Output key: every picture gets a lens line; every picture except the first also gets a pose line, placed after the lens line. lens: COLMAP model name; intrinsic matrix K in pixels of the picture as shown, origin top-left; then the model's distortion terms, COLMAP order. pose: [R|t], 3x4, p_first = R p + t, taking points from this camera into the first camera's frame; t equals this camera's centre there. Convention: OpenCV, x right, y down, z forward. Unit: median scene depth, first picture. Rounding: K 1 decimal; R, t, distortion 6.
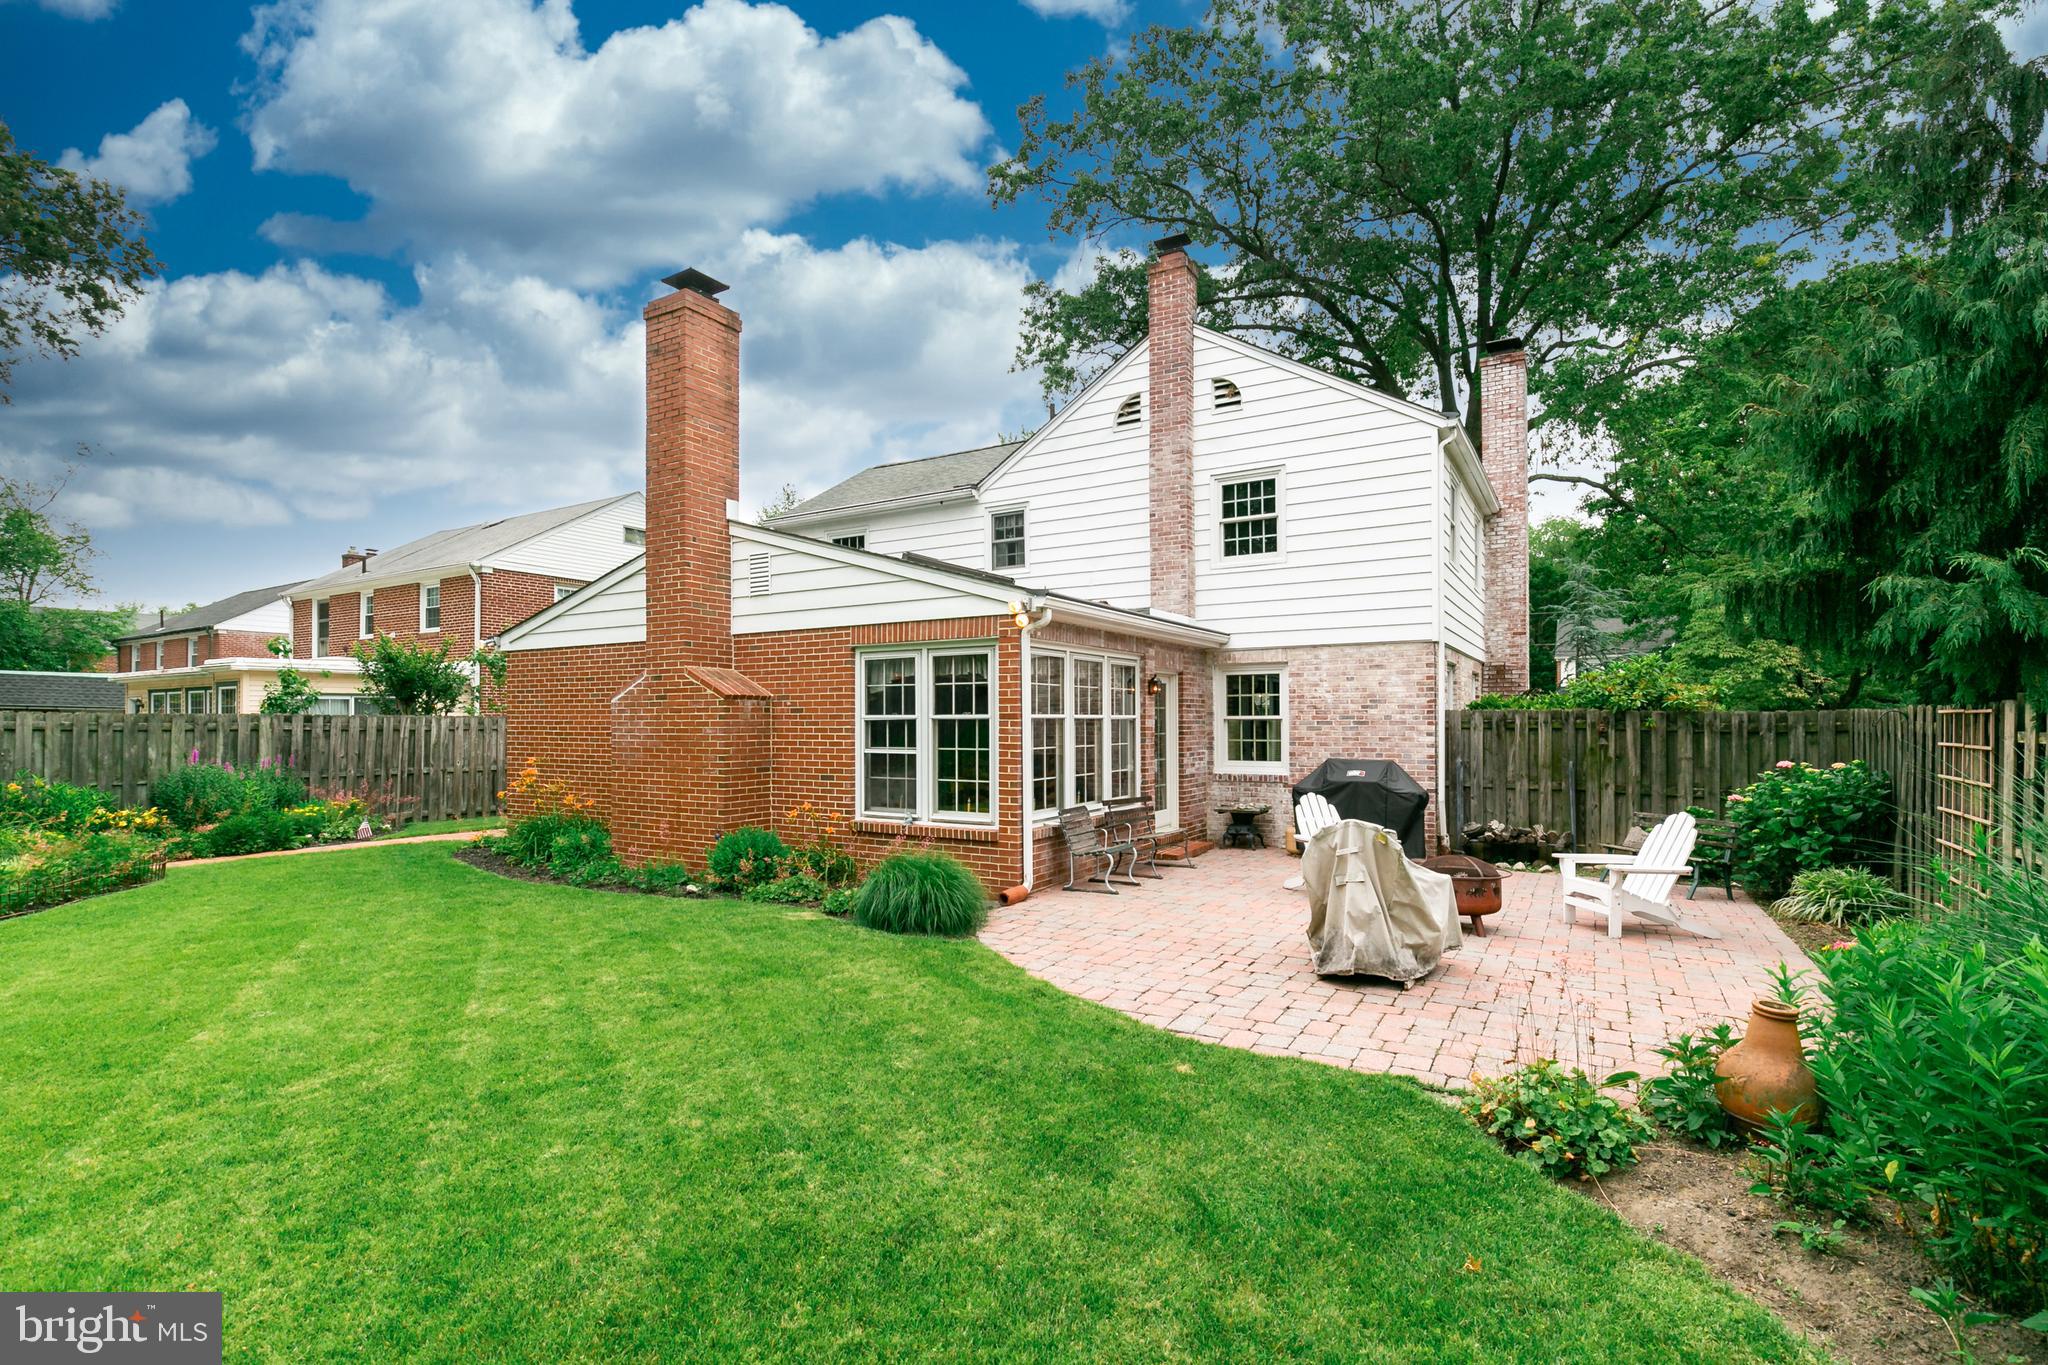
lens RADIAL K [[938.9, 0, 1025.2], [0, 938.9, 714.9], [0, 0, 1]] dist [0.000777, -0.000625]
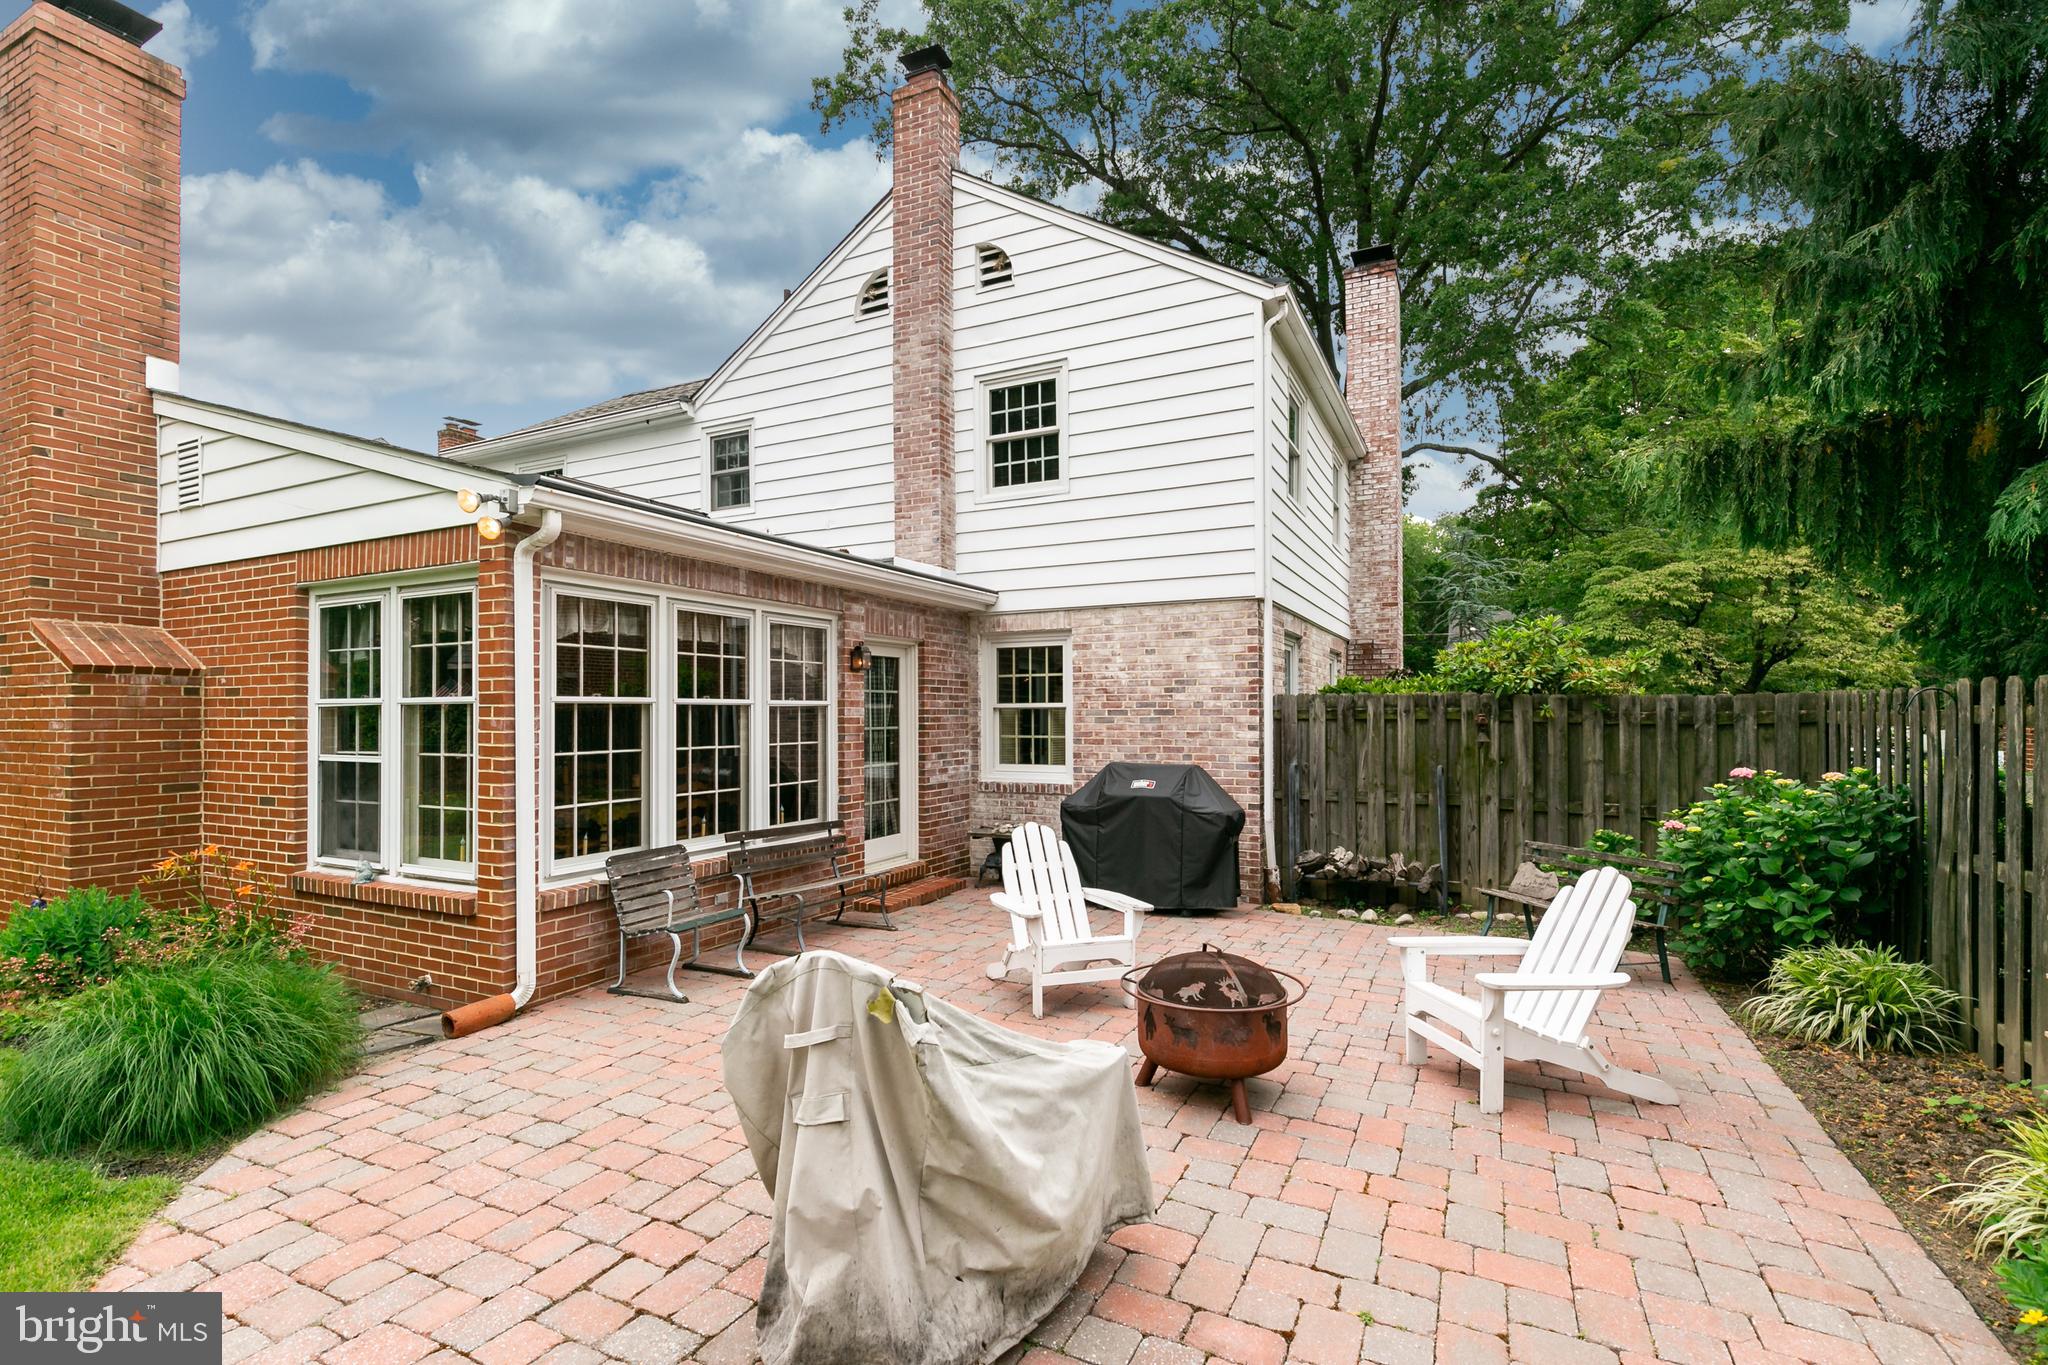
lens RADIAL K [[926.6, 0, 1023.2], [0, 926.6, 706.1], [0, 0, 1]] dist [0.001446, -0.000333]
pose [[0.996746, -0.000127, 0.080604, 0.198358], [0.000377, 0.999995, -0.003089, 0.006042], [-0.080604, 0.003109, 0.996741, 0.307322]]
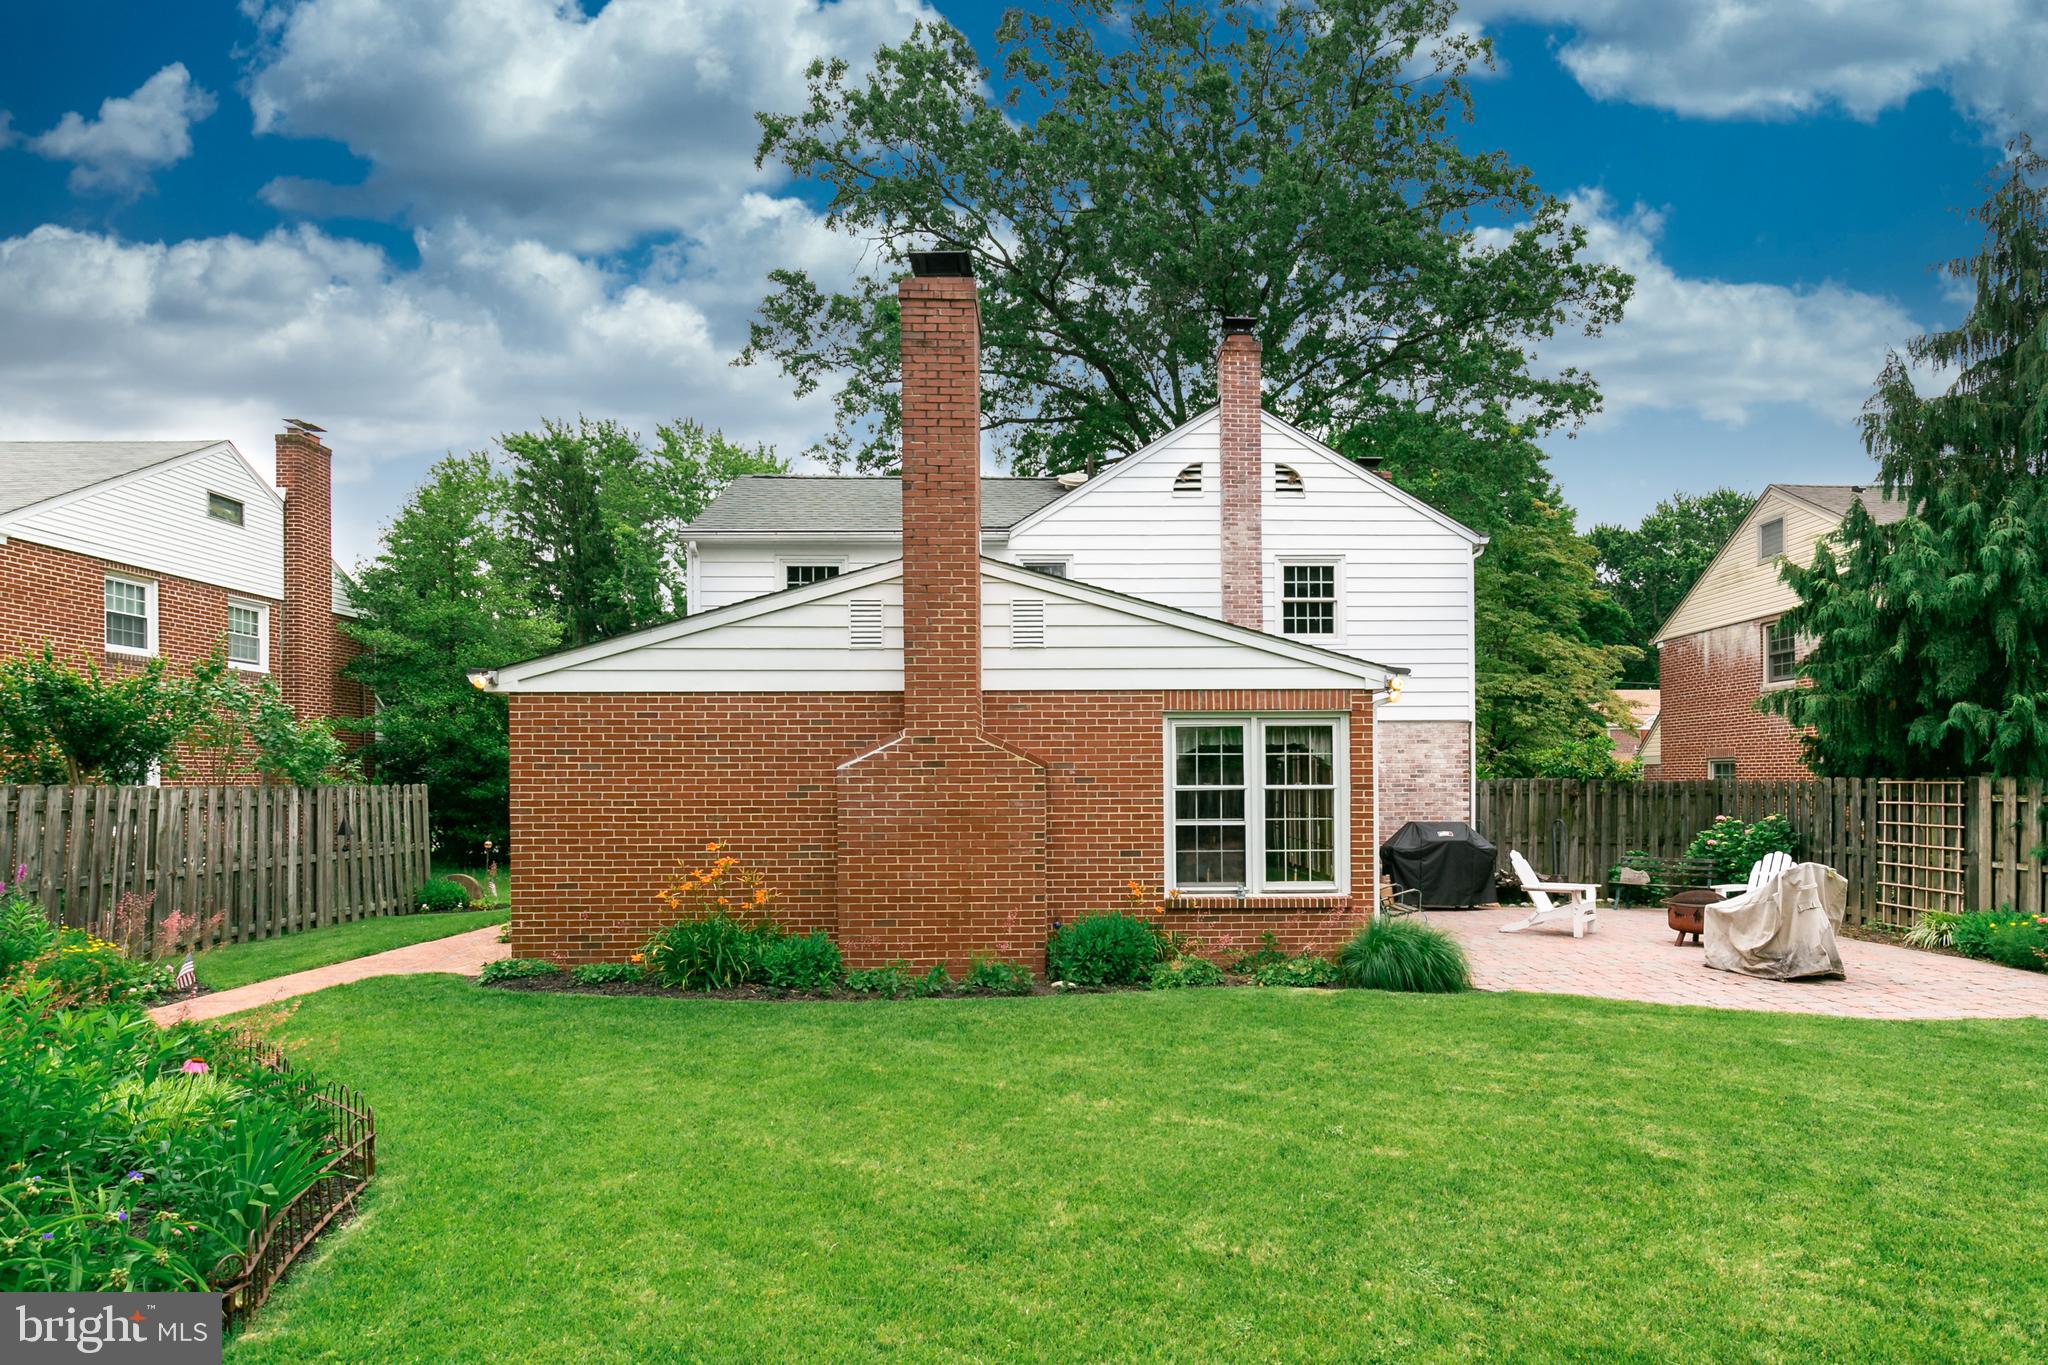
lens RADIAL K [[1047.7, 0, 1091.0], [0, 1047.7, 784.0], [0, 0, 1]] dist [-0.001610, -0.000201]
pose [[0.842672, -0.002314, 0.538422, -0.680698], [-0.000465, 0.999987, 0.005025, -0.005297], [-0.538427, -0.004485, 0.842660, 0.136904]]
